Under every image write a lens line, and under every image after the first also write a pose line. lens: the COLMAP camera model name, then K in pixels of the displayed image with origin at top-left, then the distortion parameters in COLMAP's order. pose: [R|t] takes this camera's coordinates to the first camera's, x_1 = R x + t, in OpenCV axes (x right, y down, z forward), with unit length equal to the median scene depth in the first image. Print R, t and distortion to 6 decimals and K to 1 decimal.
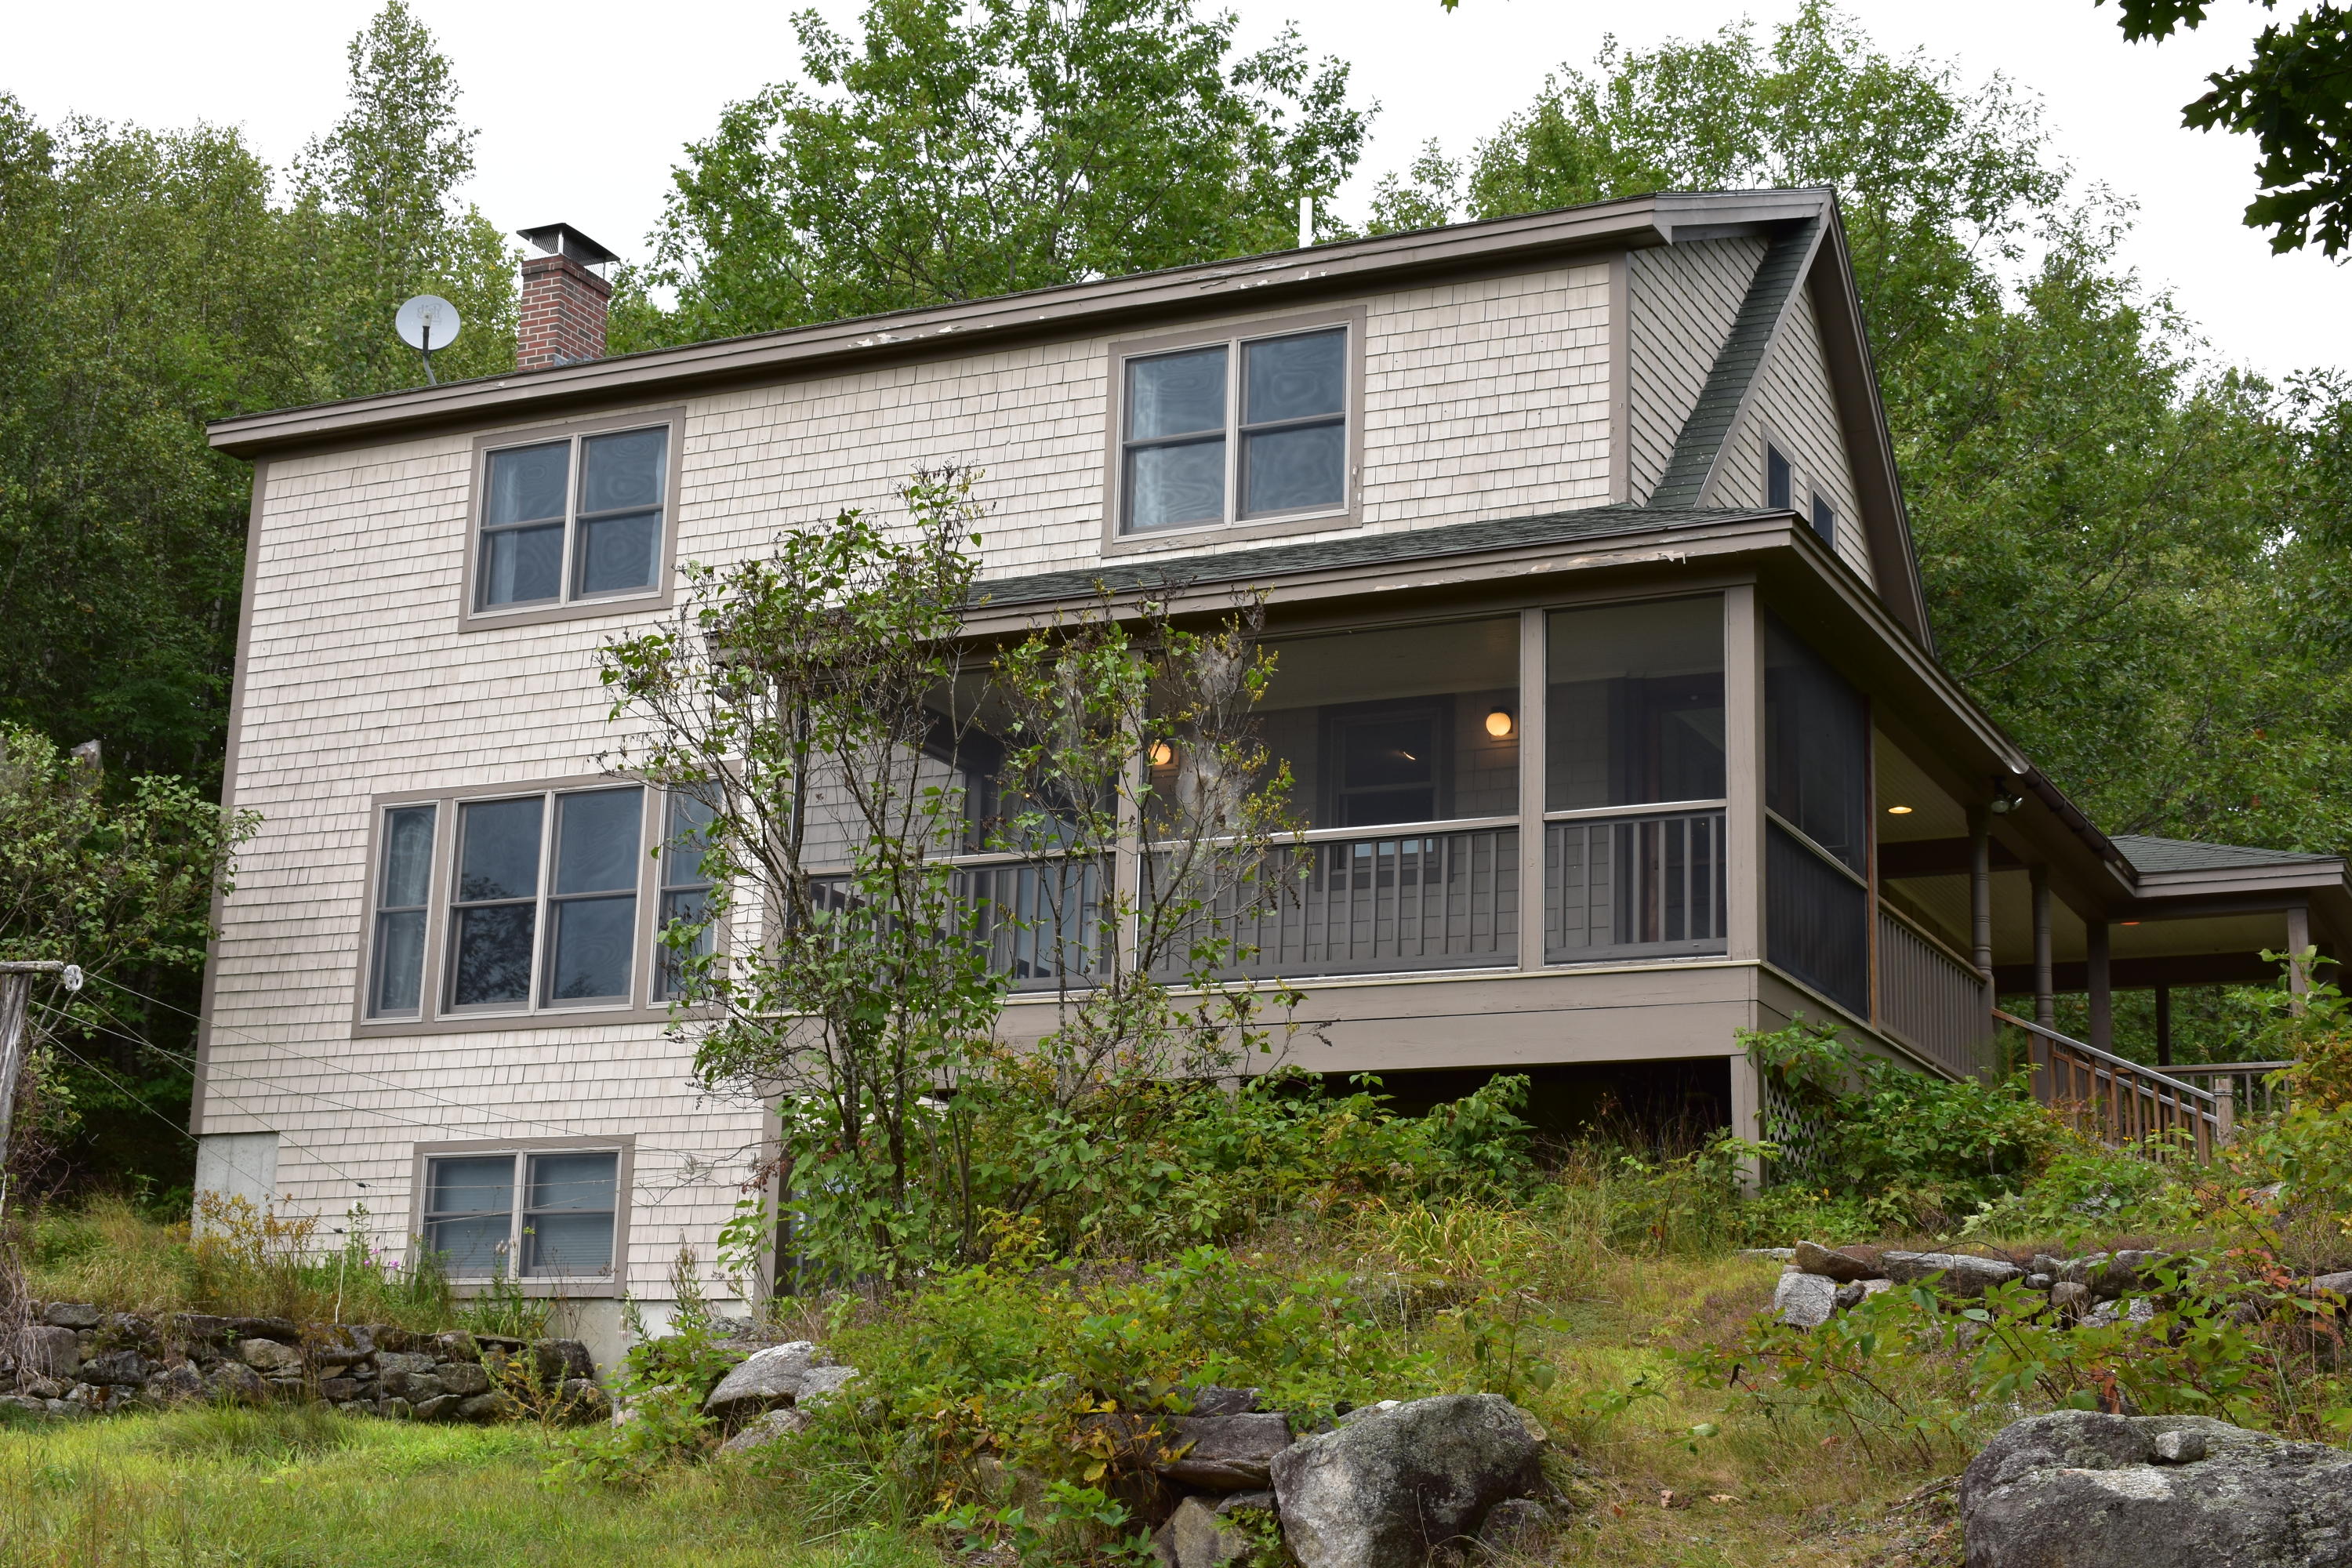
lens RADIAL K [[3353.6, 0, 1176.0], [0, 3353.6, 784.0], [0, 0, 1]] dist [-0.022742, -0.032979]
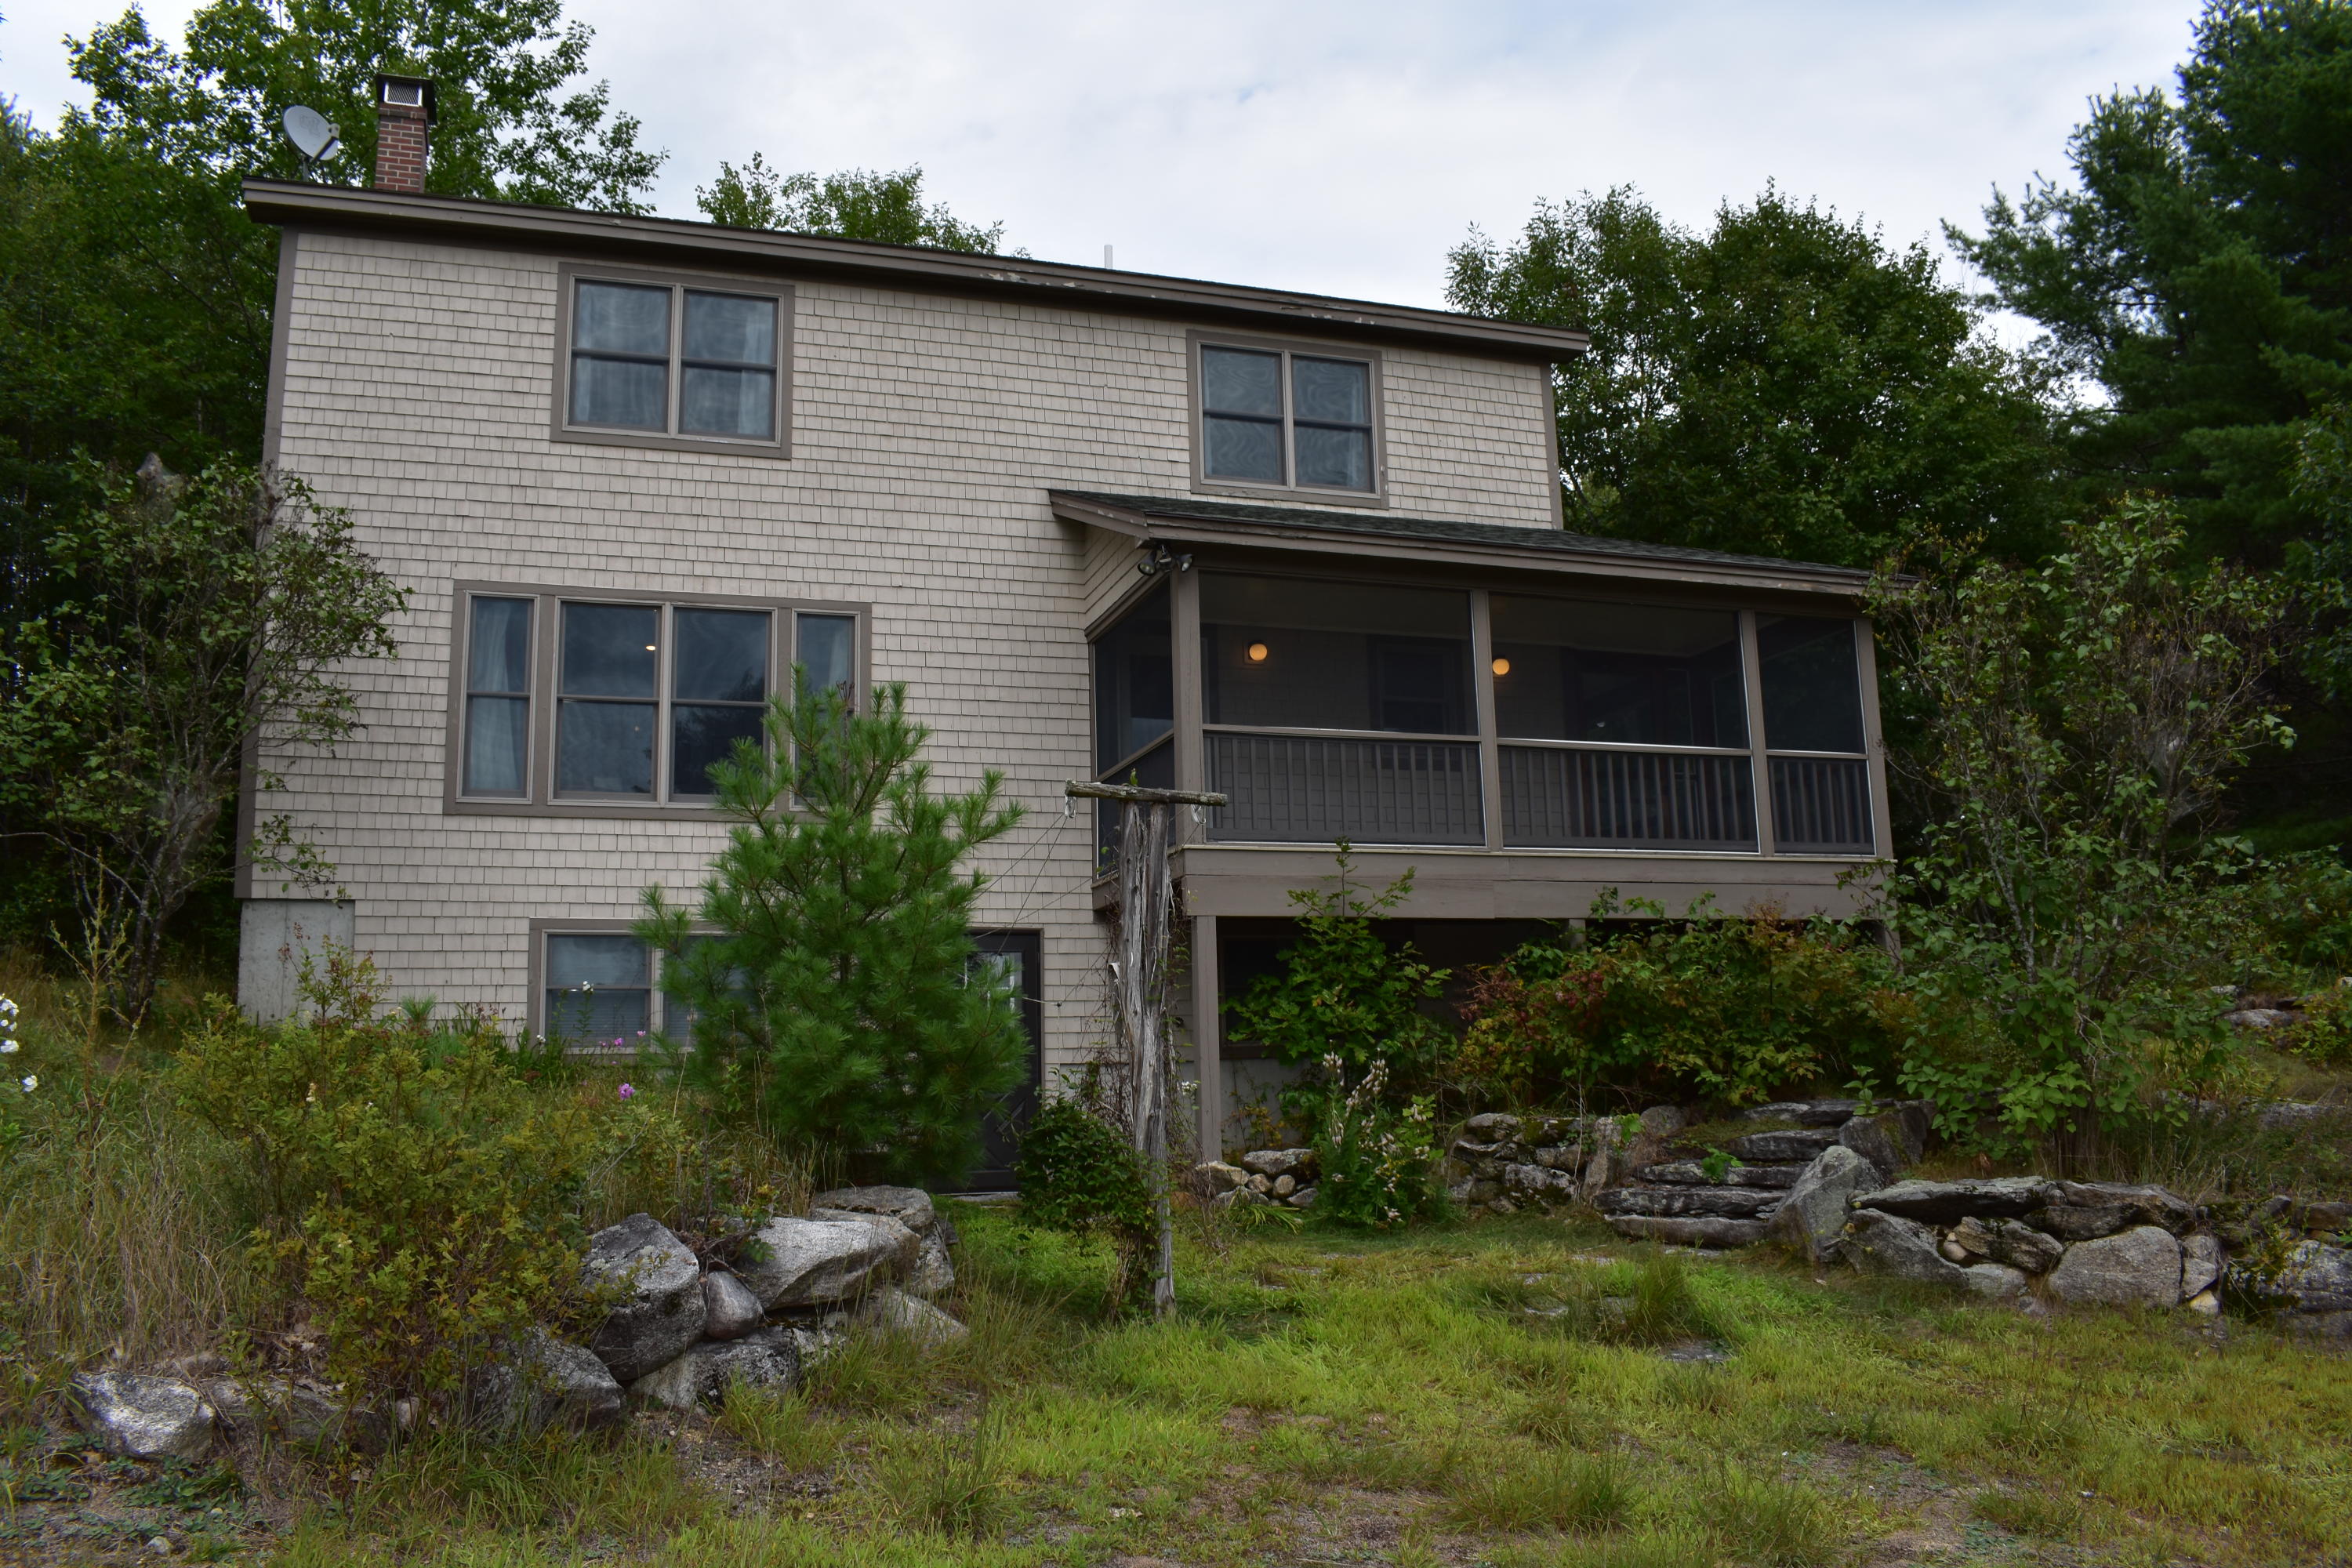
lens RADIAL K [[1884.5, 0, 1176.0], [0, 1884.5, 784.0], [0, 0, 1]] dist [-0.095230, 0.001327]
pose [[0.711787, 0.072940, 0.698598, -0.492907], [-0.118710, 0.992778, 0.017296, 0.030535], [-0.692291, -0.095241, 0.715306, 0.441154]]
